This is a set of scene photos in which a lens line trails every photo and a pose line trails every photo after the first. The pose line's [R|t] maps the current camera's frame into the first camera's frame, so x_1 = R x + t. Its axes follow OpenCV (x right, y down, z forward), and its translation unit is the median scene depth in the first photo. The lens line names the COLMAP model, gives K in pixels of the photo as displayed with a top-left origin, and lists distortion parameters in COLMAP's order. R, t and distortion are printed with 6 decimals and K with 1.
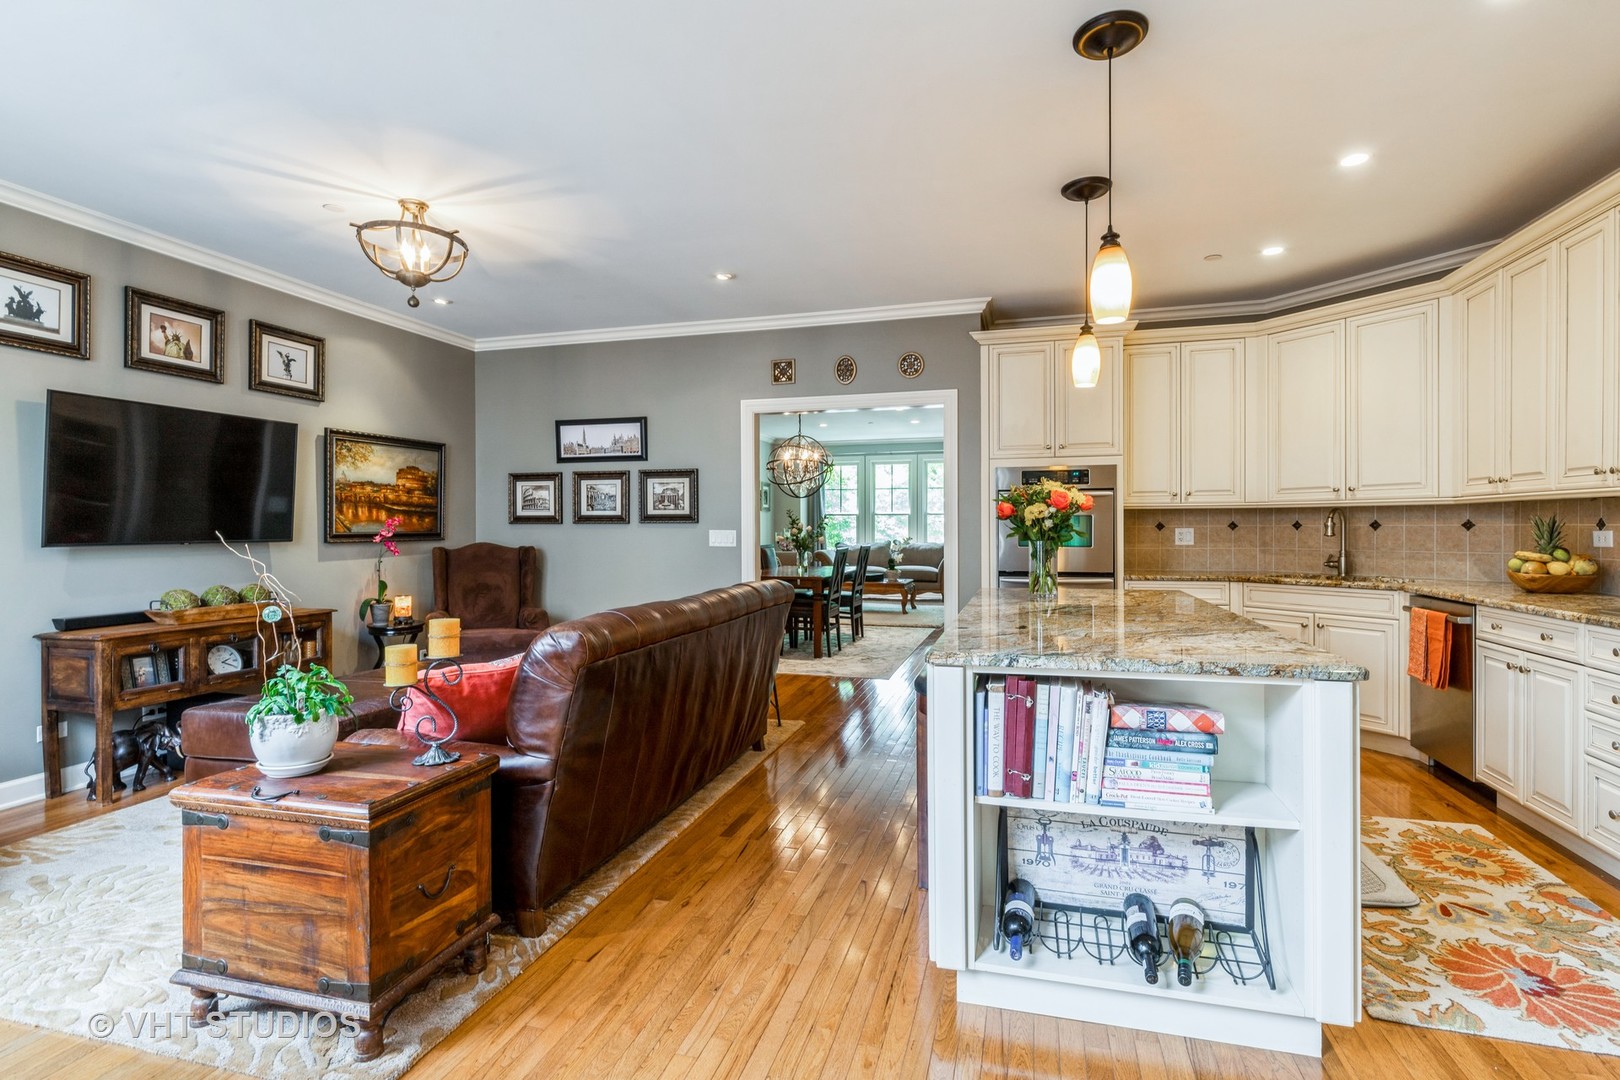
lens RADIAL K [[781.8, 0, 813.4], [0, 781.8, 531.0], [0, 0, 1]] dist [-0.011547, 0.002579]
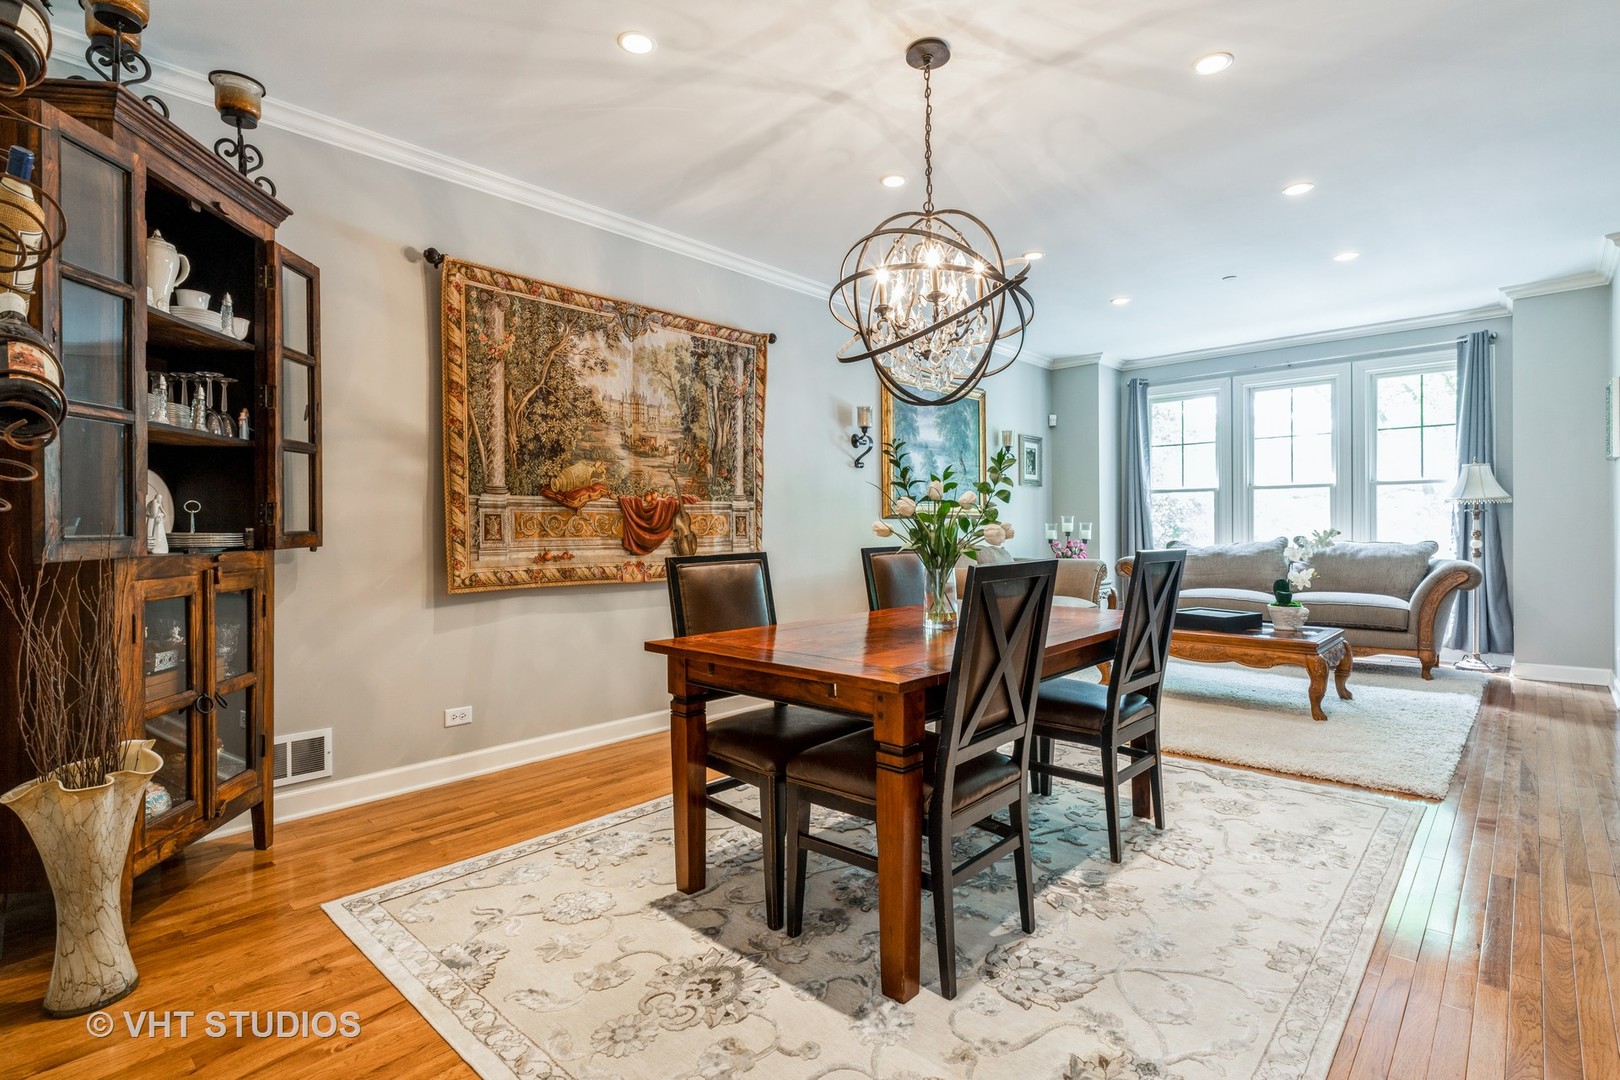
lens RADIAL K [[781.8, 0, 813.1], [0, 781.8, 532.6], [0, 0, 1]] dist [-0.011547, 0.002579]
pose [[0.892272, -0.003495, -0.451484, 0.052774], [0.004651, 0.999988, 0.001450, 0.006541], [0.451473, -0.003394, 0.892278, 0.420639]]
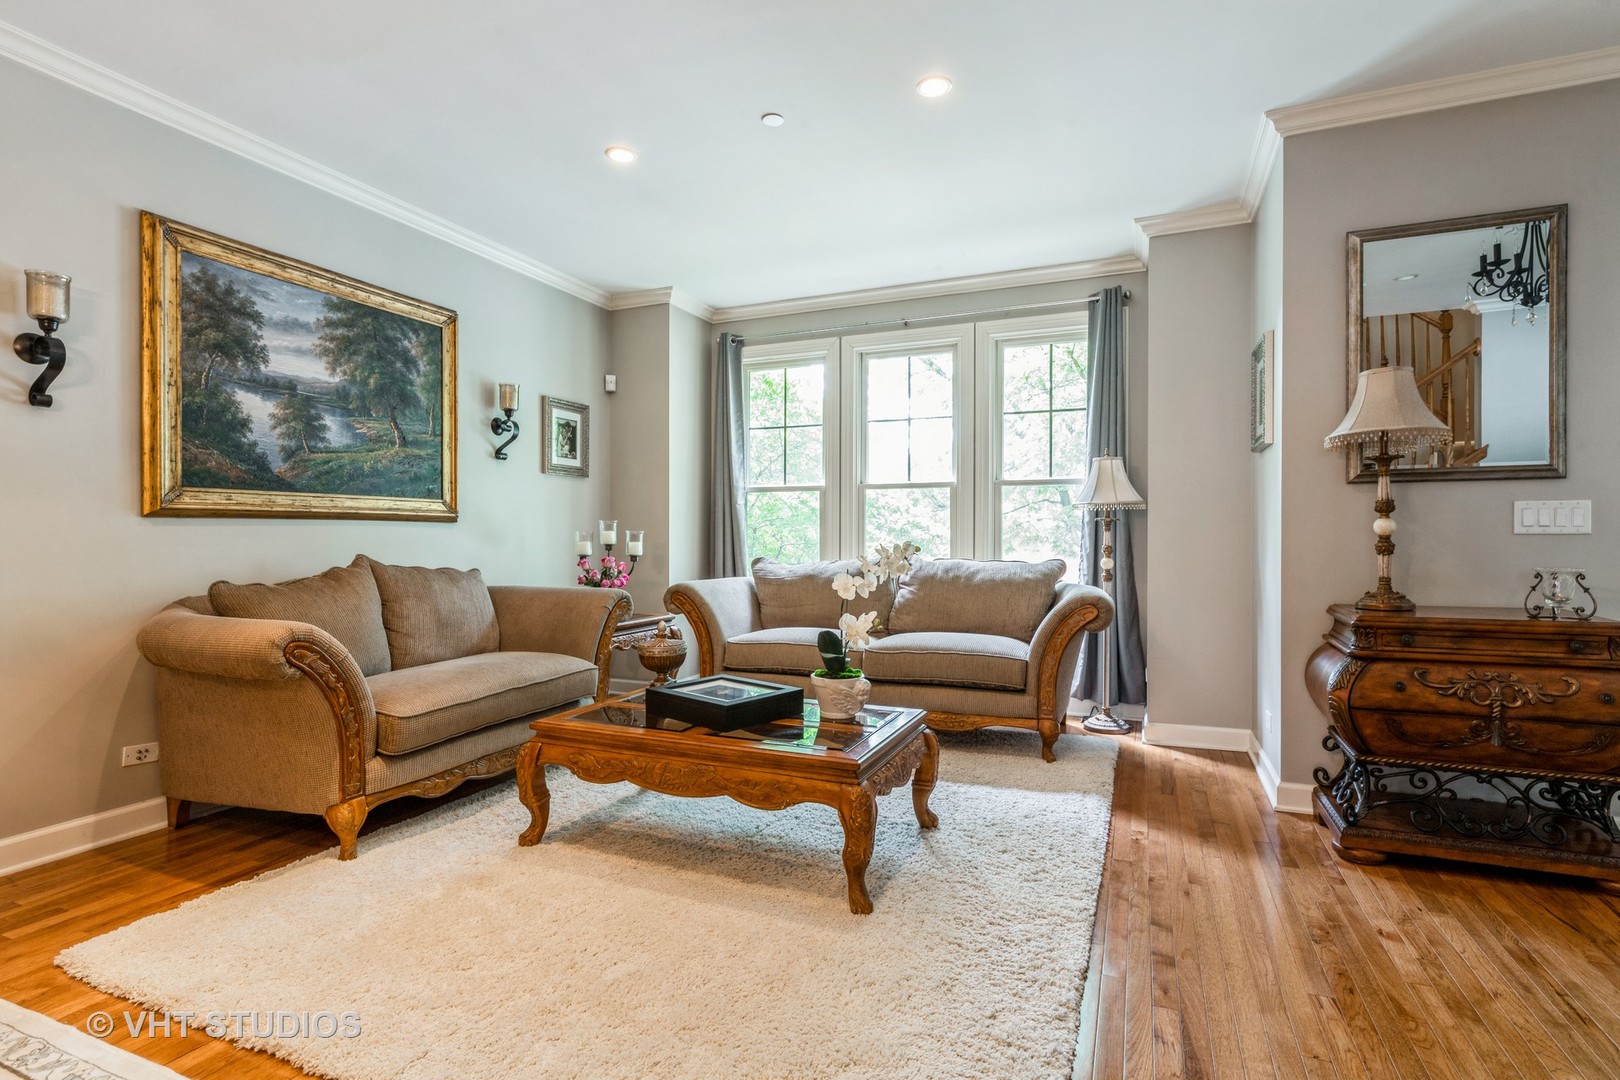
lens RADIAL K [[781.8, 0, 818.0], [0, 781.8, 535.0], [0, 0, 1]] dist [-0.011547, 0.002579]
pose [[0.993115, 0.002138, -0.117126, 0.104309], [-0.002344, 0.999996, -0.001614, 0.004037], [0.117122, 0.001878, 0.993116, 0.630931]]
